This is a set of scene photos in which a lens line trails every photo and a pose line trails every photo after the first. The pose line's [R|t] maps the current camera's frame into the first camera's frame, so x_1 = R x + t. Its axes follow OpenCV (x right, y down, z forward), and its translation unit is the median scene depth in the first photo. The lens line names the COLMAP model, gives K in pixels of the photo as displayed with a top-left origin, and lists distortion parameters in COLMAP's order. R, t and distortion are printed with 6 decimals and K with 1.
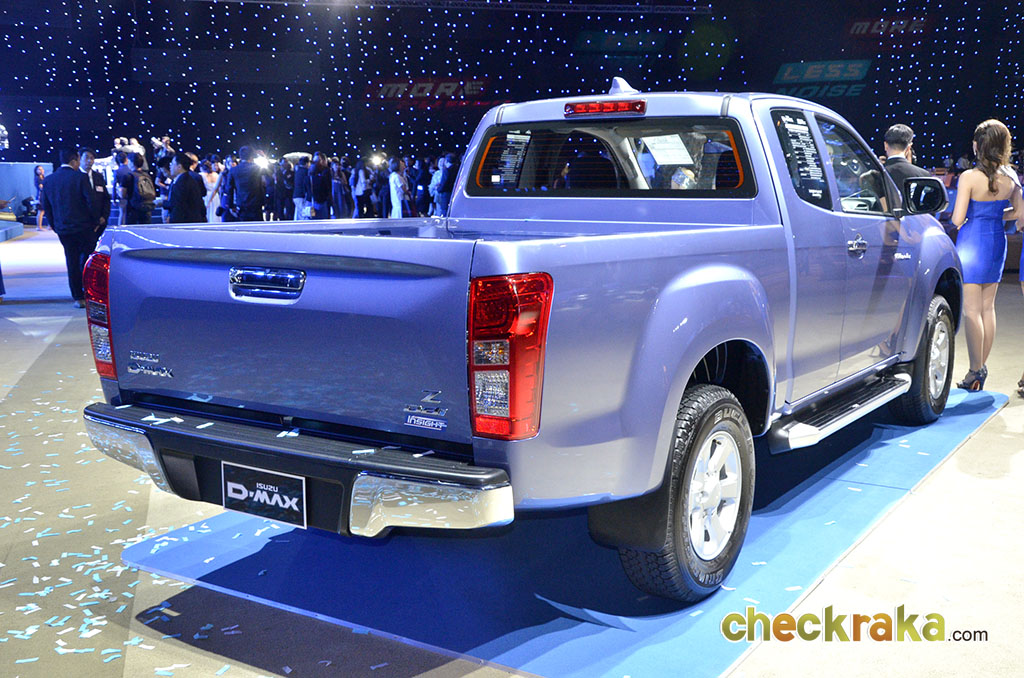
lens RADIAL K [[1101.8, 0, 512.7], [0, 1101.8, 338.0], [0, 0, 1]] dist [0.028179, 0.000000]
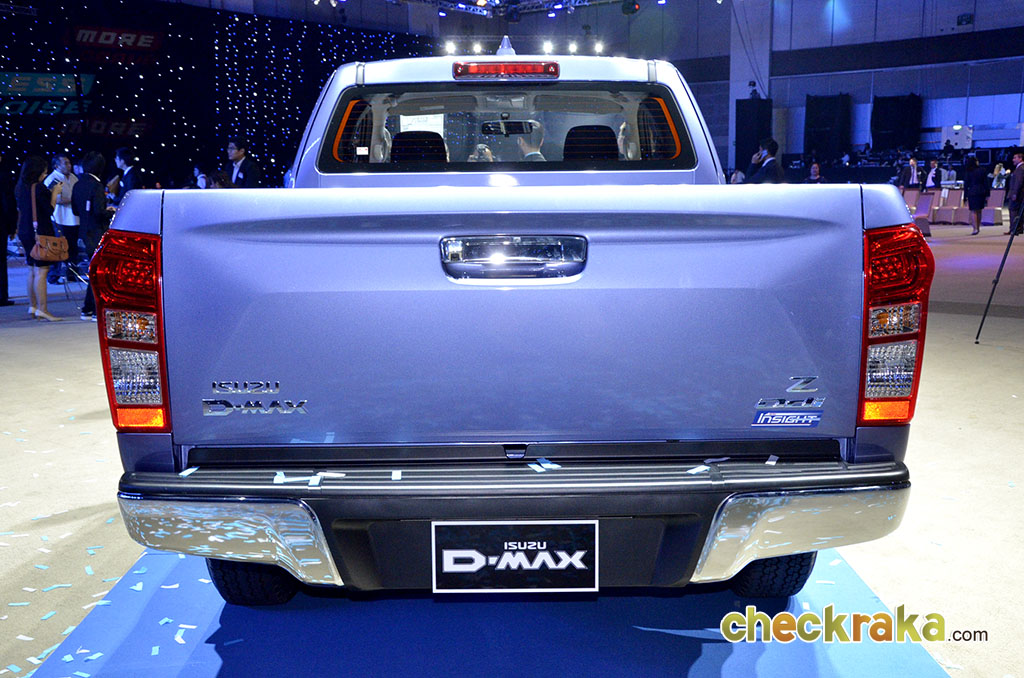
lens RADIAL K [[1068.1, 0, 507.9], [0, 1068.1, 343.5], [0, 0, 1]] dist [0.082865, 0.000000]
pose [[0.829452, -0.082847, 0.552400, -0.588797], [0.088495, 0.995940, 0.016489, -0.006311], [-0.551523, 0.035208, 0.833416, 0.418811]]
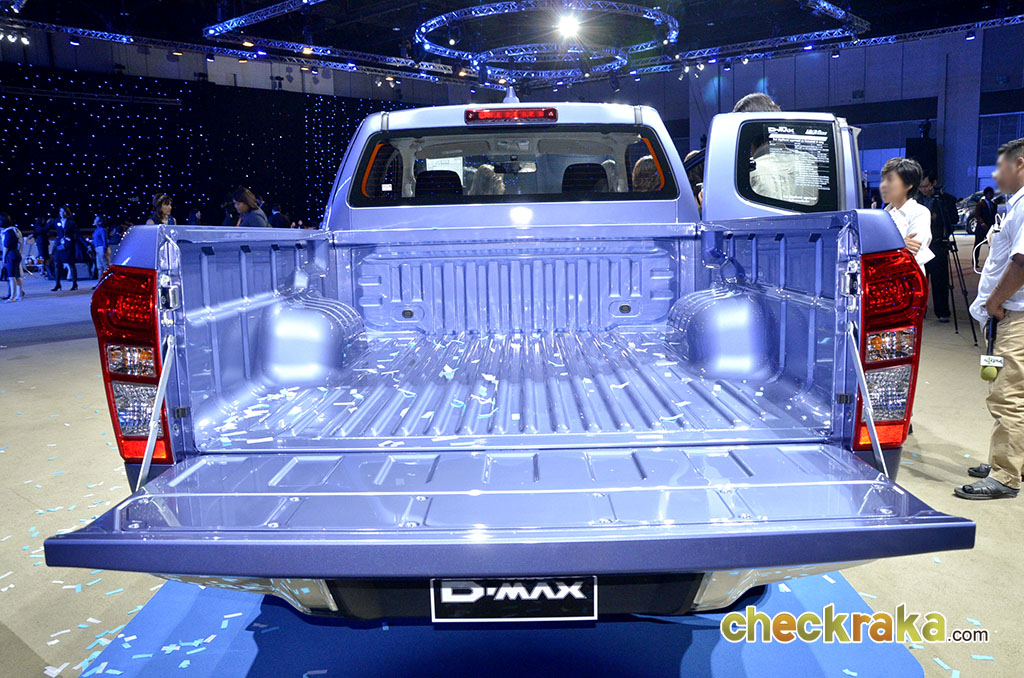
lens RADIAL K [[802.1, 0, 518.9], [0, 802.1, 341.3], [0, 0, 1]] dist [-0.057701, 0.031067]
pose [[0.834172, -0.098113, 0.542707, -0.476354], [0.101988, 0.994519, 0.023032, -0.025390], [-0.541993, 0.036137, 0.839606, 0.556823]]
